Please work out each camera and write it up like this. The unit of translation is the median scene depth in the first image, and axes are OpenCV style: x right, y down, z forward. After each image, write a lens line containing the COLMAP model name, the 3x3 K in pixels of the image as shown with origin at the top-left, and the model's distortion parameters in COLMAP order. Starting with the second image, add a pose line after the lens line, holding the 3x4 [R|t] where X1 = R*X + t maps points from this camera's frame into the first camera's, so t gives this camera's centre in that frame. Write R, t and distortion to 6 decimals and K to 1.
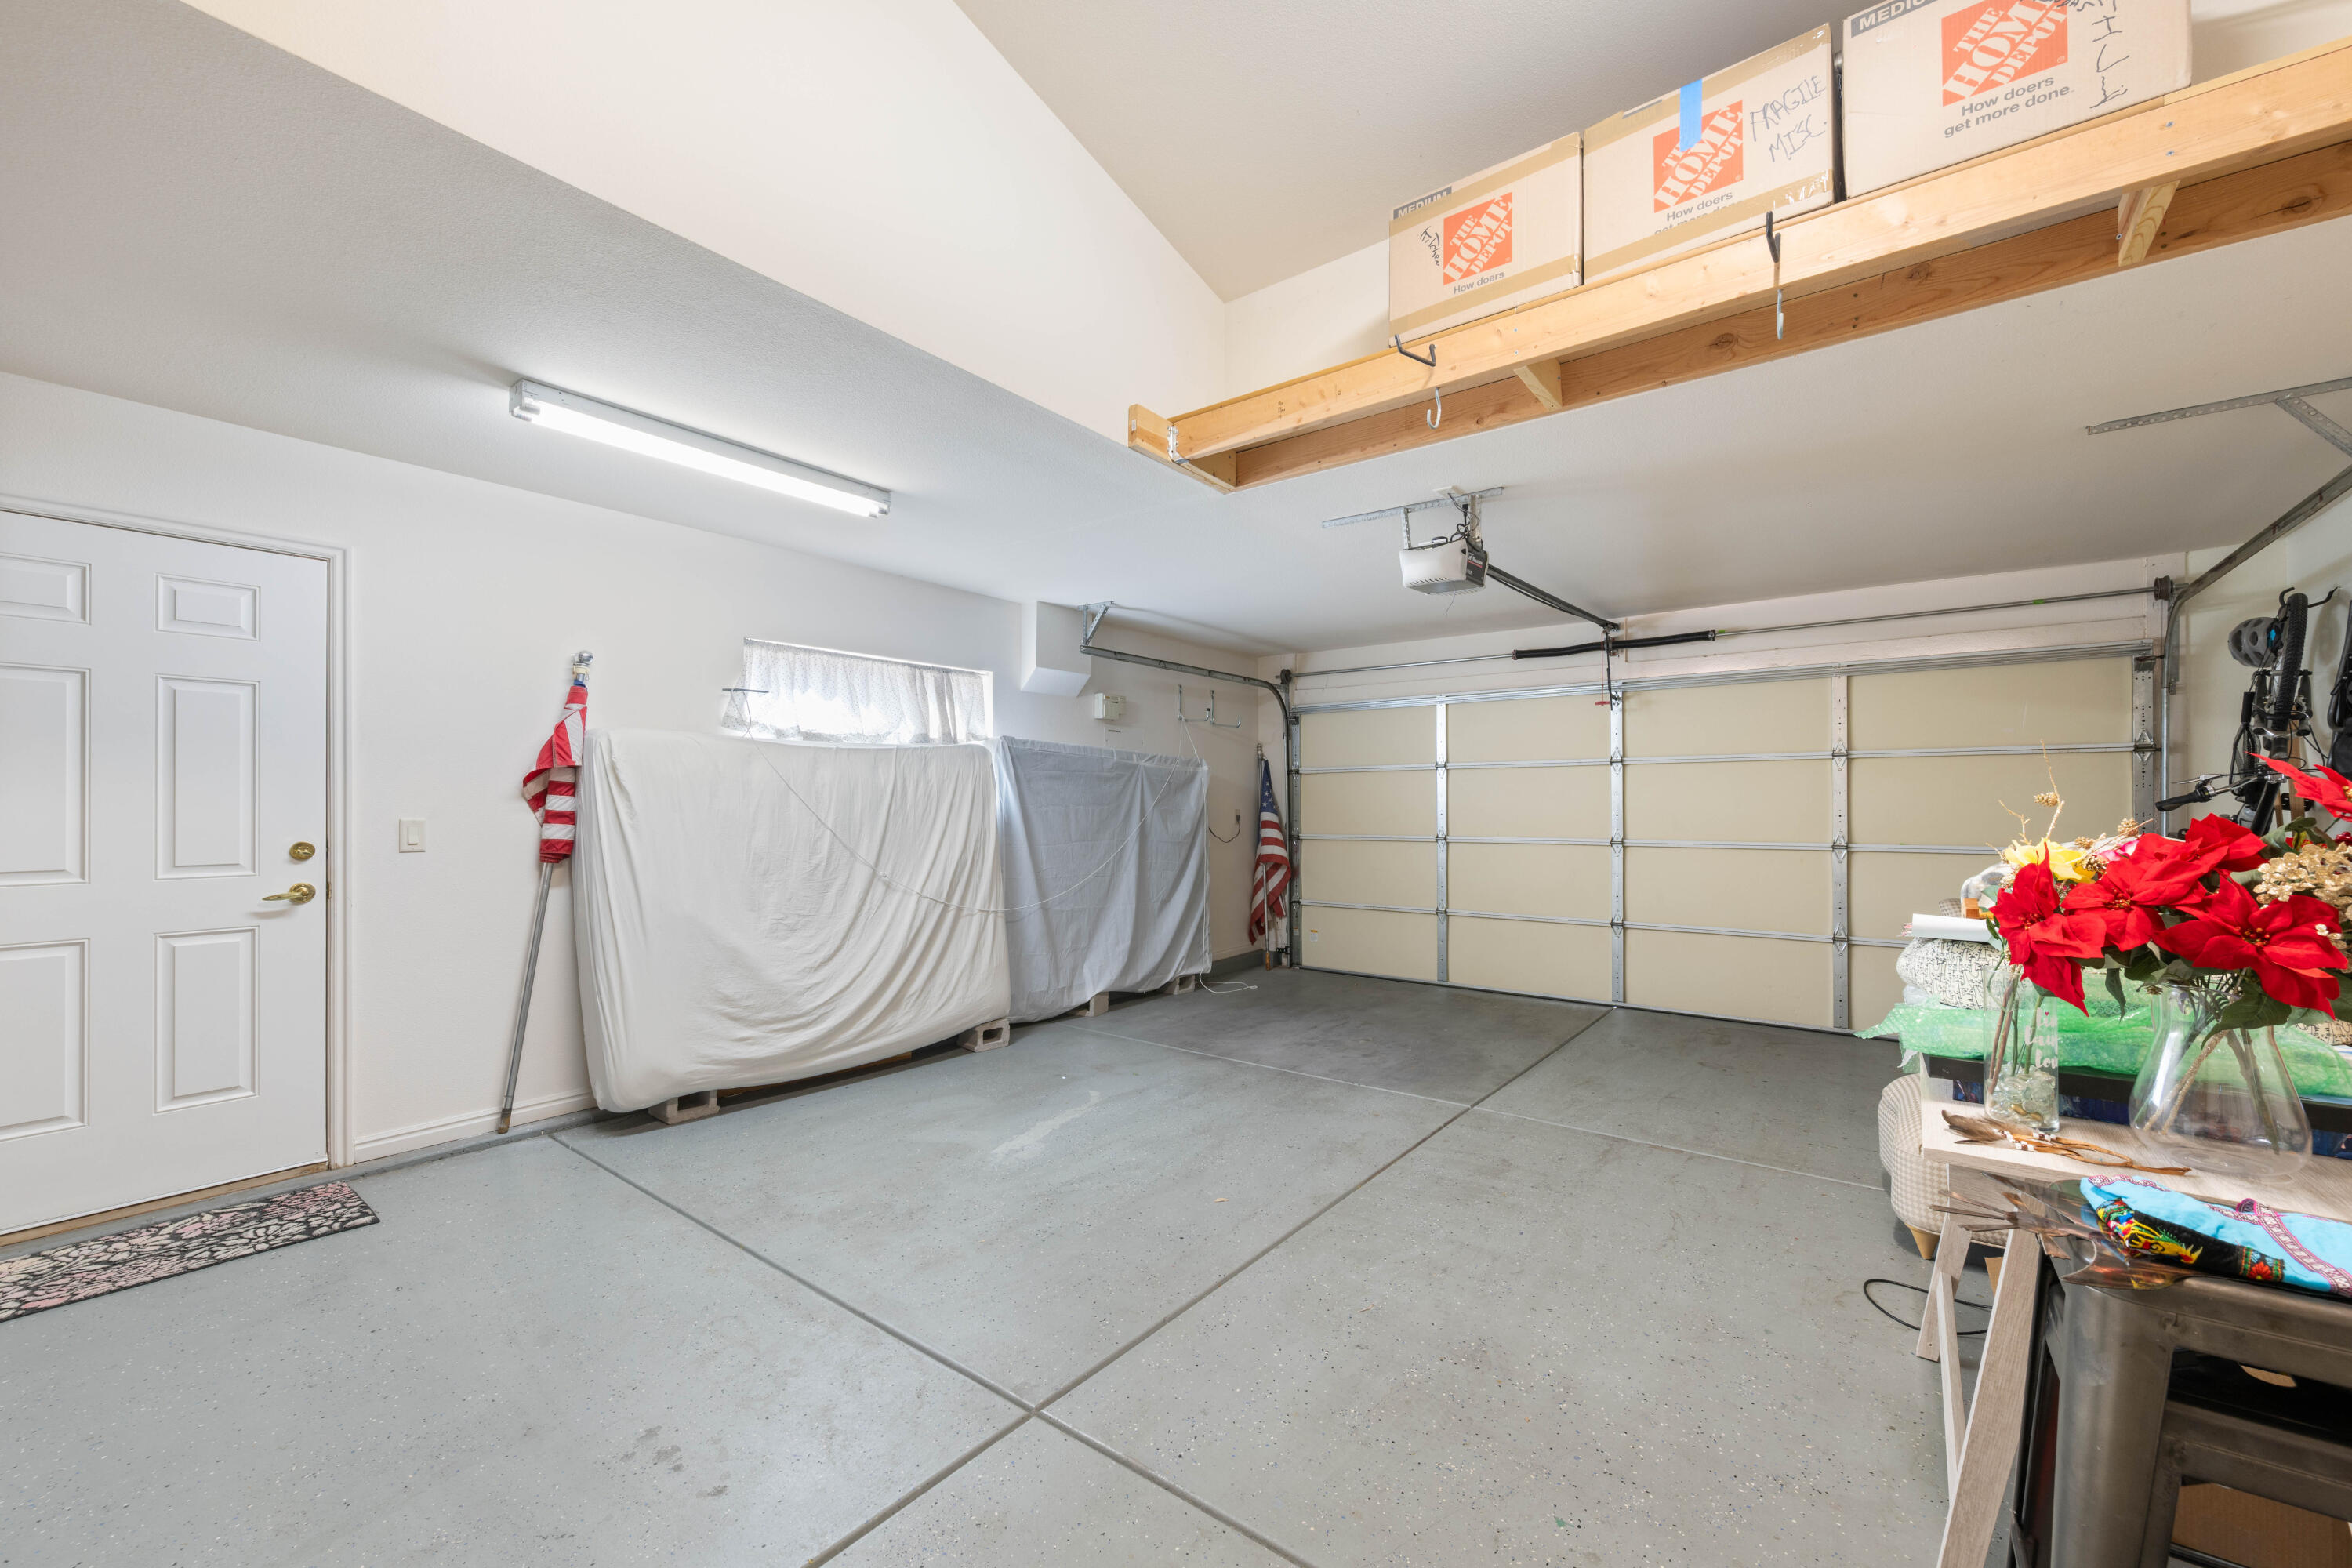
lens RADIAL K [[923.1, 0, 1179.9], [0, 923.1, 802.8], [0, 0, 1]] dist [-0.003004, 0.000748]
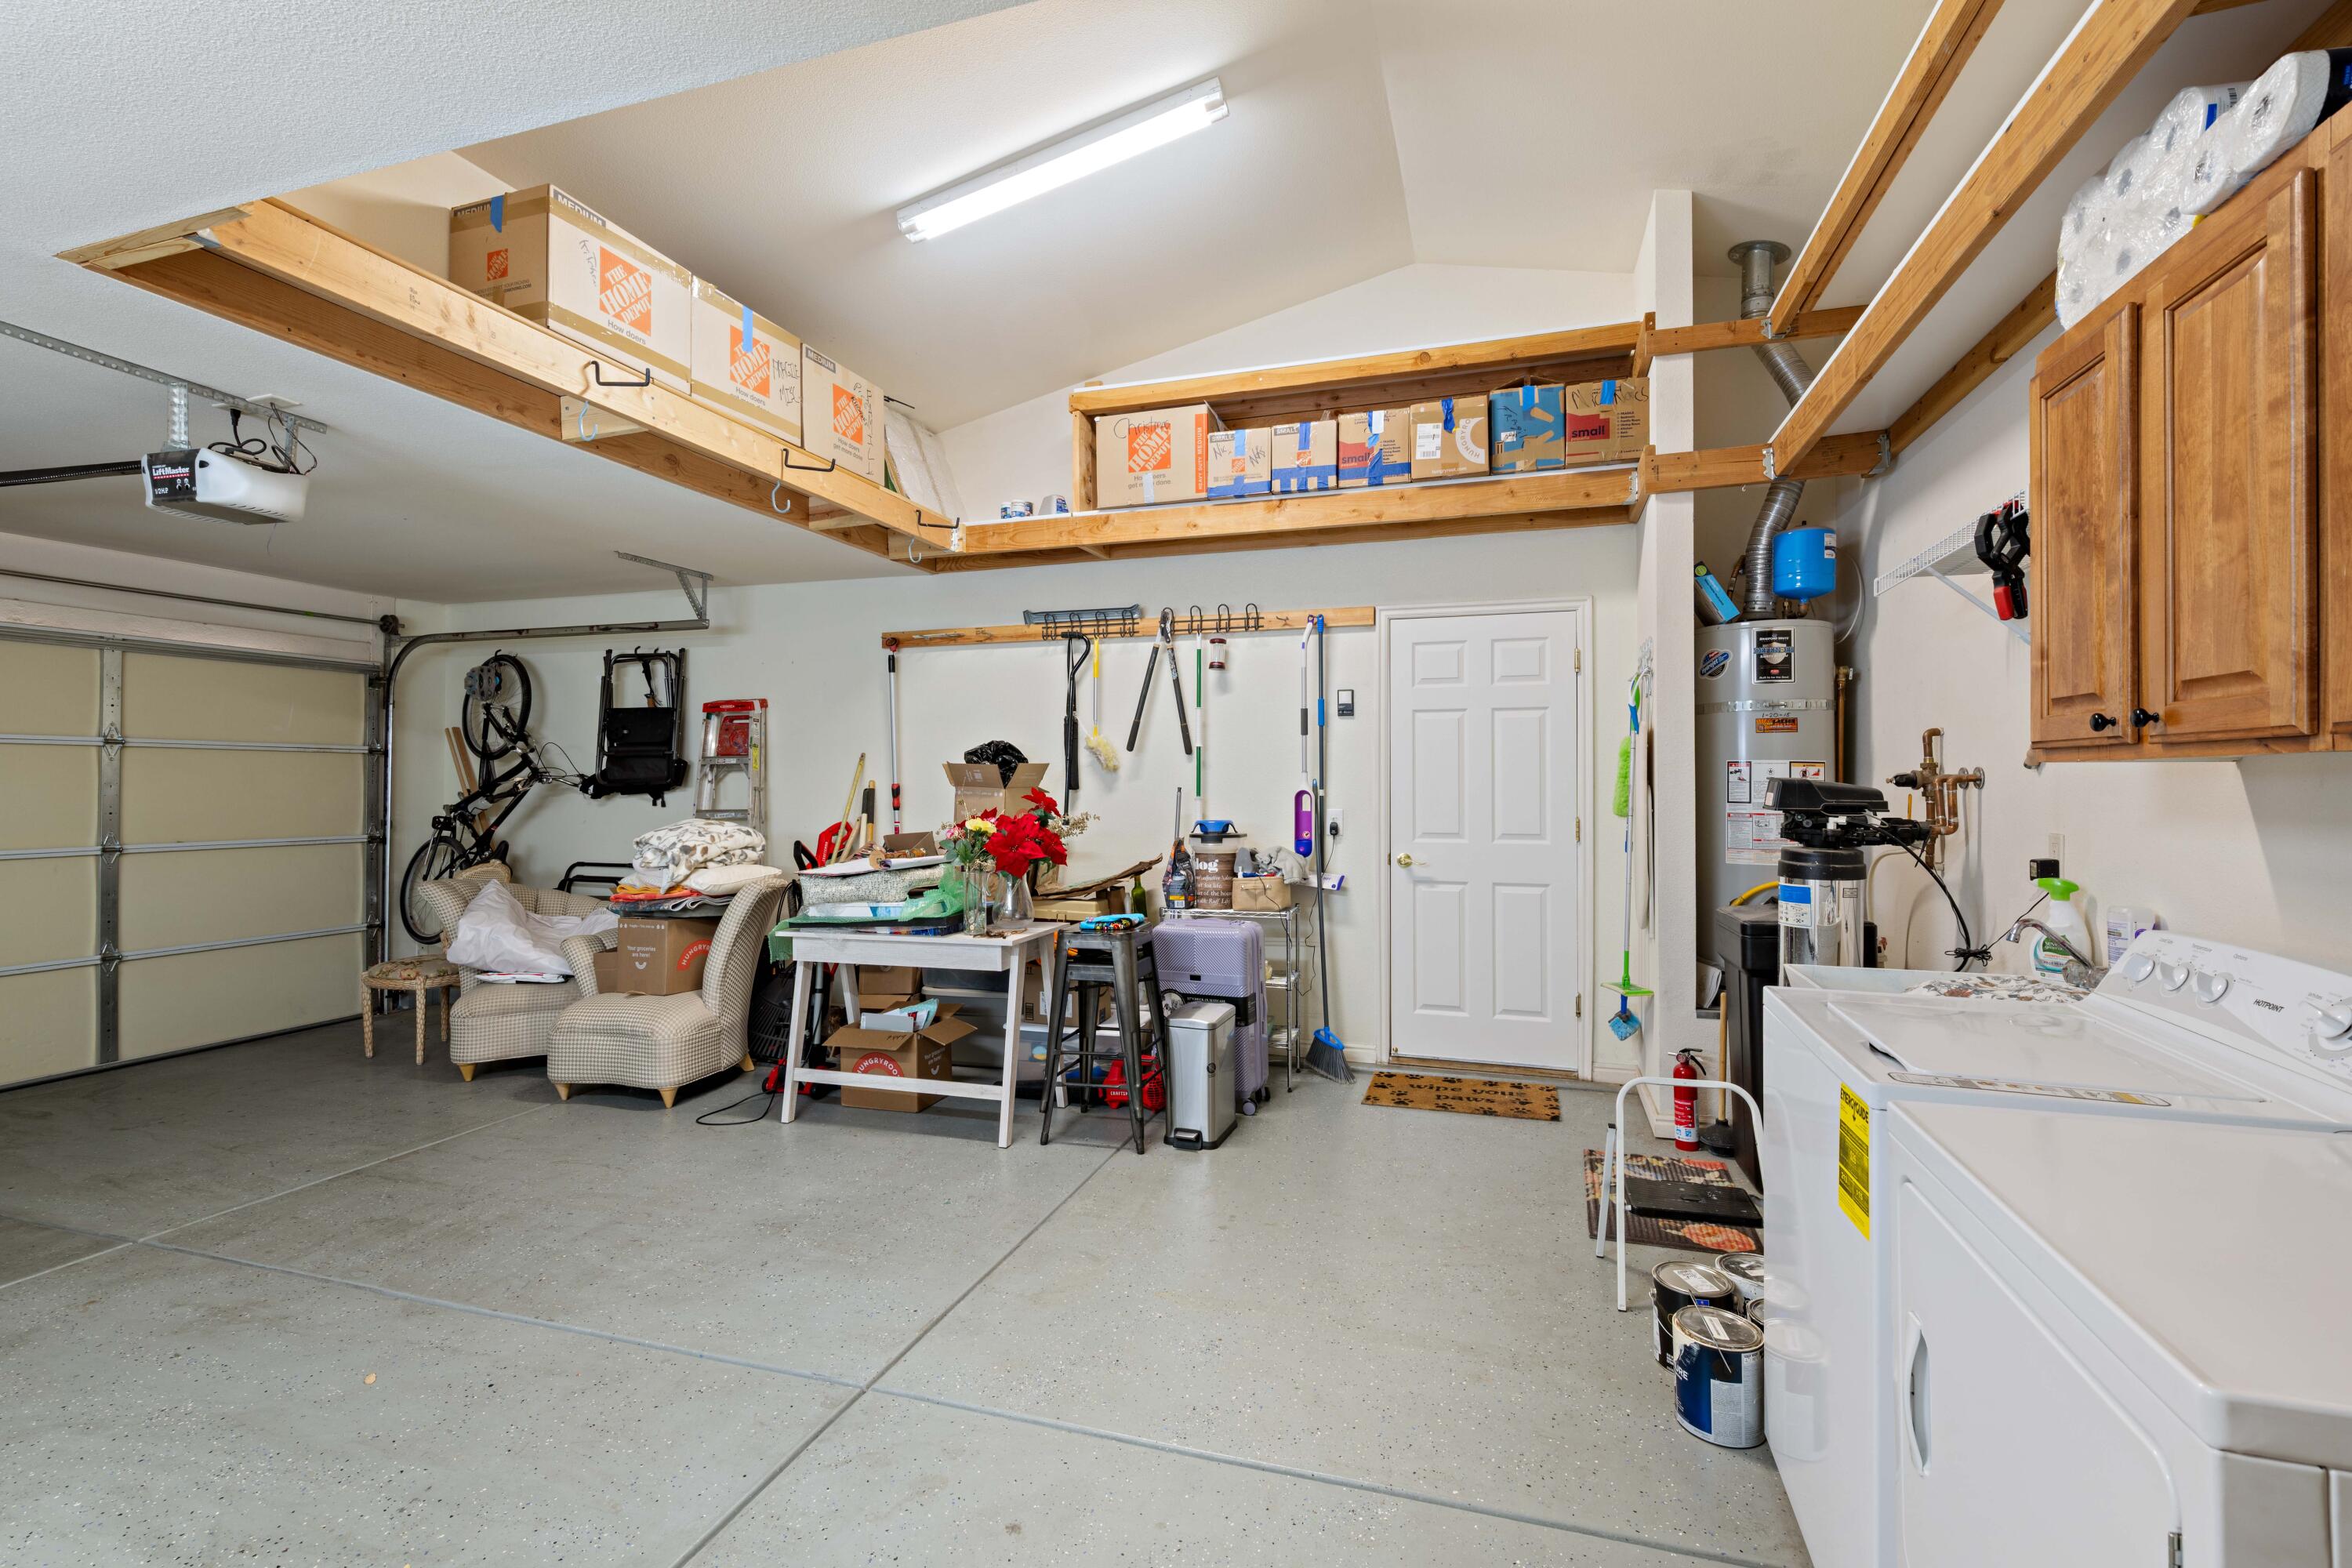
lens RADIAL K [[1041.4, 0, 1179.6], [0, 1041.4, 779.8], [0, 0, 1]] dist [0.000628, -0.000394]
pose [[-0.342477, 0.005465, 0.939510, -0.774119], [-0.004303, 0.999963, -0.007385, -0.019950], [-0.939516, -0.006572, -0.342441, 0.587627]]
